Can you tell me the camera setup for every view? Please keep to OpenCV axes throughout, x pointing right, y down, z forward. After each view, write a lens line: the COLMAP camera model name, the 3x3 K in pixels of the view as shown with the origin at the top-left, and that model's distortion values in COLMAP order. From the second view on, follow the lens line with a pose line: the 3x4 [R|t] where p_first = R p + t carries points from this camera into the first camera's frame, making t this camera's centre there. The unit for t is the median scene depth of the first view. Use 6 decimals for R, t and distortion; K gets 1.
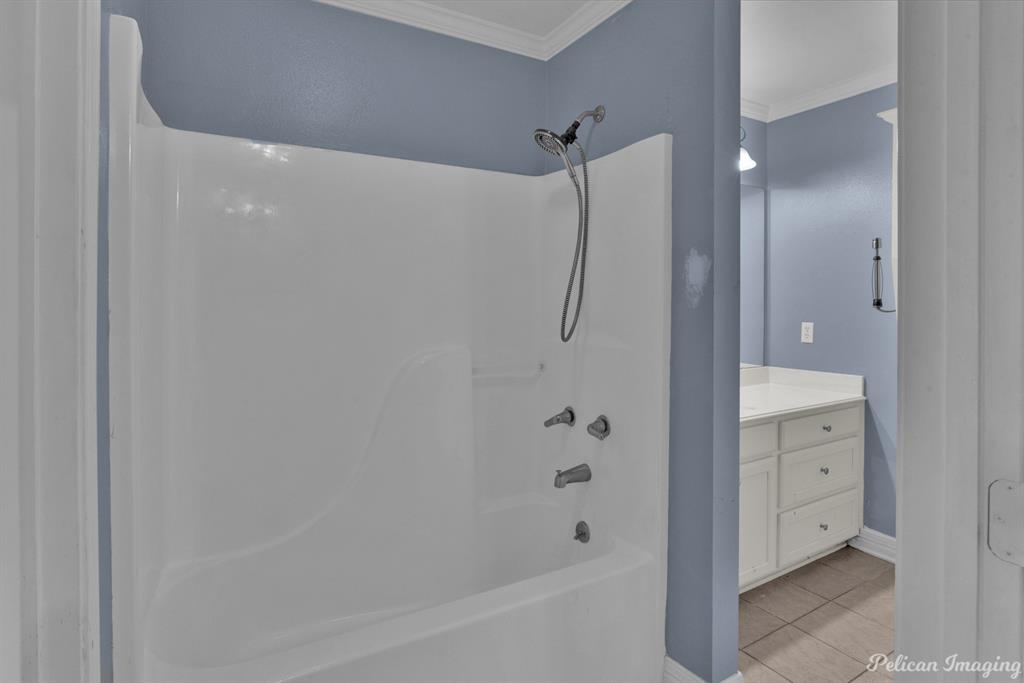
lens RADIAL K [[529.3, 0, 515.2], [0, 529.3, 303.6], [0, 0, 1]] dist [-0.048792, 0.000144]
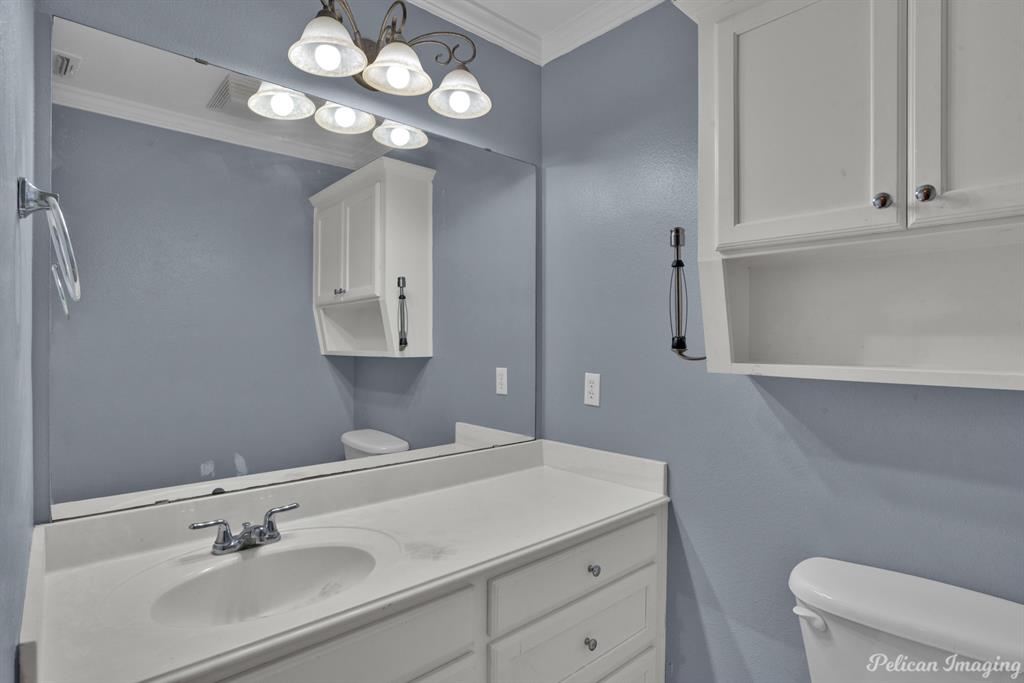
lens RADIAL K [[523.4, 0, 512.0], [0, 523.4, 342.7], [0, 0, 1]] dist [-0.050760, 0.020041]
pose [[0.977871, 0.000194, 0.209207, 0.374871], [-0.000750, 0.999996, 0.002576, -0.003338], [-0.209206, -0.002676, 0.977868, 0.447006]]
